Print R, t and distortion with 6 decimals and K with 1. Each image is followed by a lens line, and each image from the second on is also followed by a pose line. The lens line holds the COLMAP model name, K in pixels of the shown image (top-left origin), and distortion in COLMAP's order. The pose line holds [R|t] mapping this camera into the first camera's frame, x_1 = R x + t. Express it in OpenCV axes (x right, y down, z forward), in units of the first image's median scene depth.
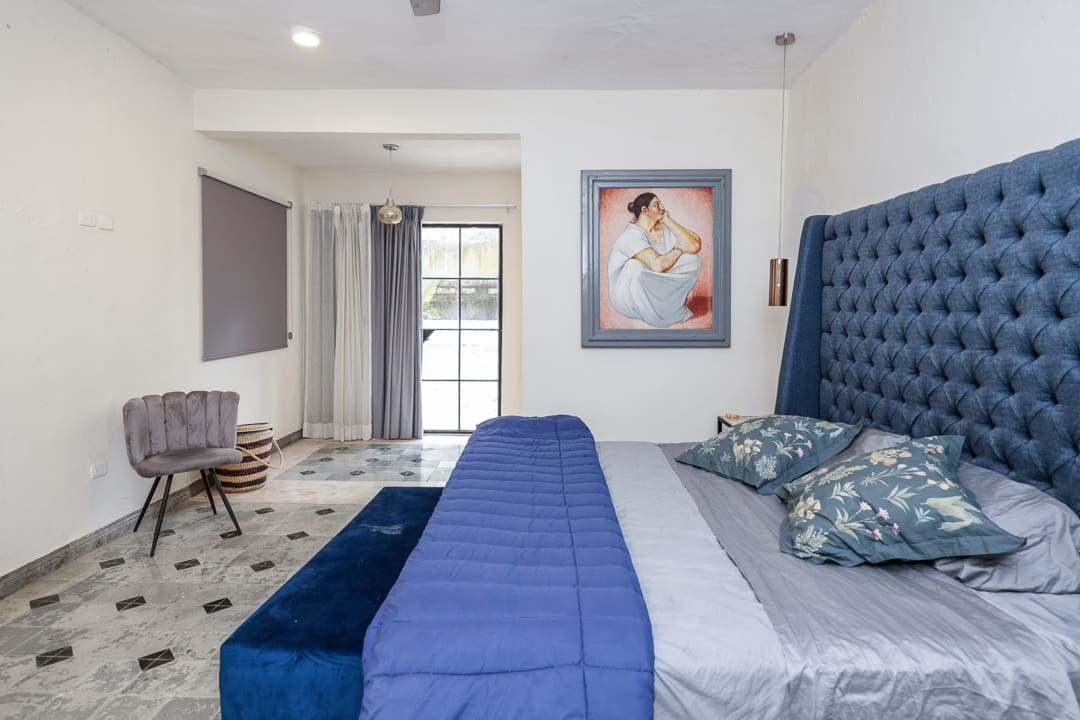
lens RADIAL K [[563.9, 0, 546.5], [0, 563.9, 336.5], [0, 0, 1]] dist [-0.003821, 0.001274]
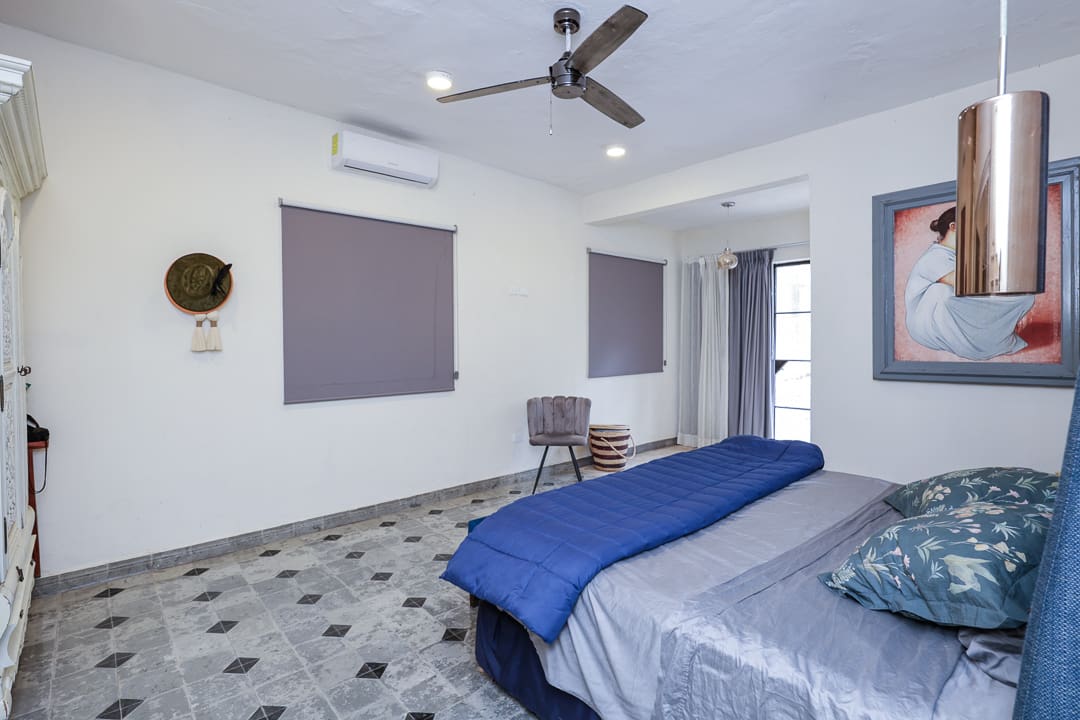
lens RADIAL K [[502.8, 0, 540.5], [0, 502.8, 354.6], [0, 0, 1]] dist [-0.004720, 0.000011]
pose [[0.686046, 0.010195, -0.727487, 0.301901], [-0.028277, 0.999520, -0.012659, 0.003464], [0.727009, 0.029256, 0.686005, 0.003576]]
